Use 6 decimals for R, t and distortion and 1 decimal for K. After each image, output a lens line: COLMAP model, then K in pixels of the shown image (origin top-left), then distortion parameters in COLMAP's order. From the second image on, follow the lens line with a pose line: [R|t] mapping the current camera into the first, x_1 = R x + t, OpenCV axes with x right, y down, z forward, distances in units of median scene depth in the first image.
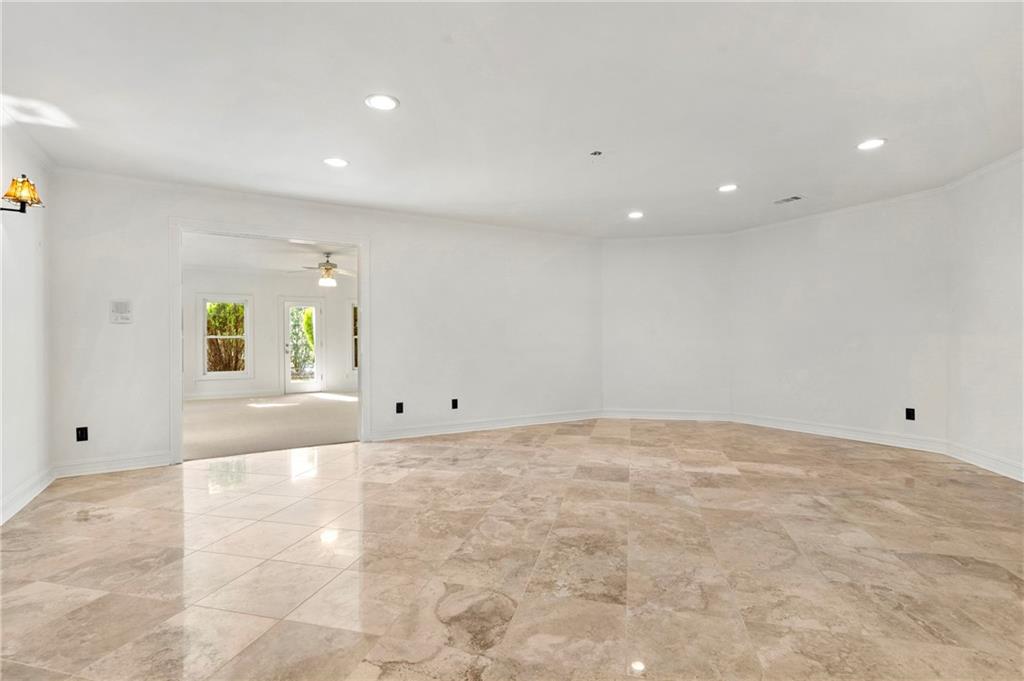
lens RADIAL K [[476.0, 0, 510.2], [0, 476.0, 344.3], [0, 0, 1]] dist [-0.004672, -0.000370]
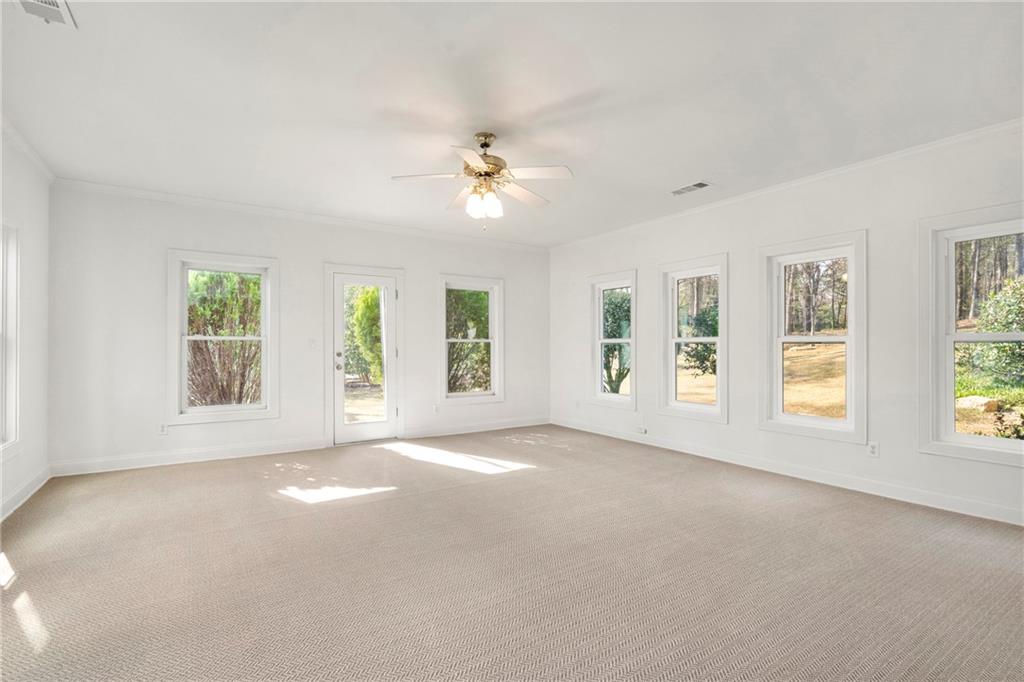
lens RADIAL K [[476.0, 0, 504.3], [0, 476.0, 338.5], [0, 0, 1]] dist [-0.004672, -0.000370]
pose [[0.999772, 0.004613, 0.020828, -0.295359], [-0.004252, 0.999841, -0.017315, -0.007098], [-0.020905, 0.017222, 0.999633, 0.460848]]
